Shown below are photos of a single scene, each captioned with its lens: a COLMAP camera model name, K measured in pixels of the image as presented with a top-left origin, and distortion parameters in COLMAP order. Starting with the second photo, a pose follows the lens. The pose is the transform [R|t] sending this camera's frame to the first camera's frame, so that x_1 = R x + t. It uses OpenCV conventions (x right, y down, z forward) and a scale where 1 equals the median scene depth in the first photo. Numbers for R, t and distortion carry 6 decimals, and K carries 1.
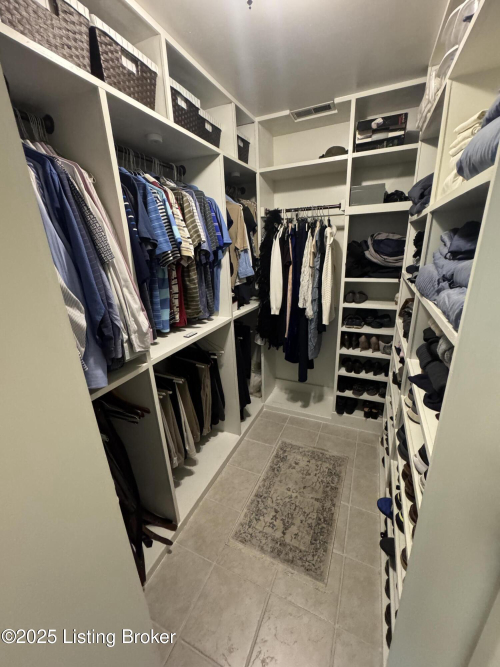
lens RADIAL K [[268.1, 0, 250.0], [0, 268.1, 333.5], [0, 0, 1]] dist [0.001392, 0.000081]
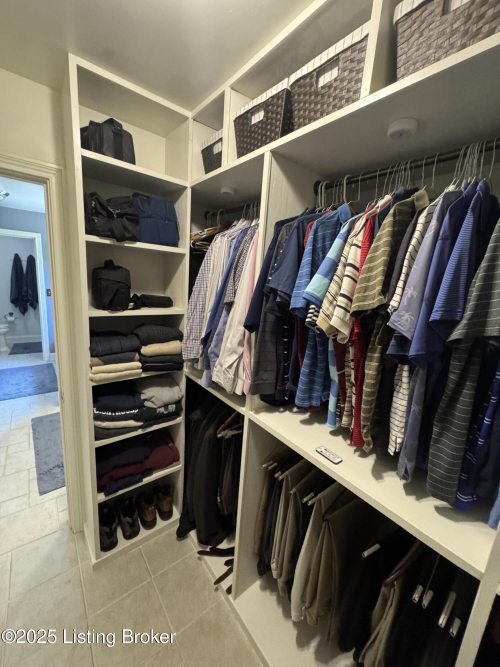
lens RADIAL K [[268.1, 0, 250.0], [0, 268.1, 333.5], [0, 0, 1]] dist [0.001392, 0.000081]
pose [[-0.450378, 0.182124, -0.874065, 0.324098], [-0.336451, 0.872186, 0.355095, -0.386518], [0.827019, 0.454008, -0.331537, 0.965212]]
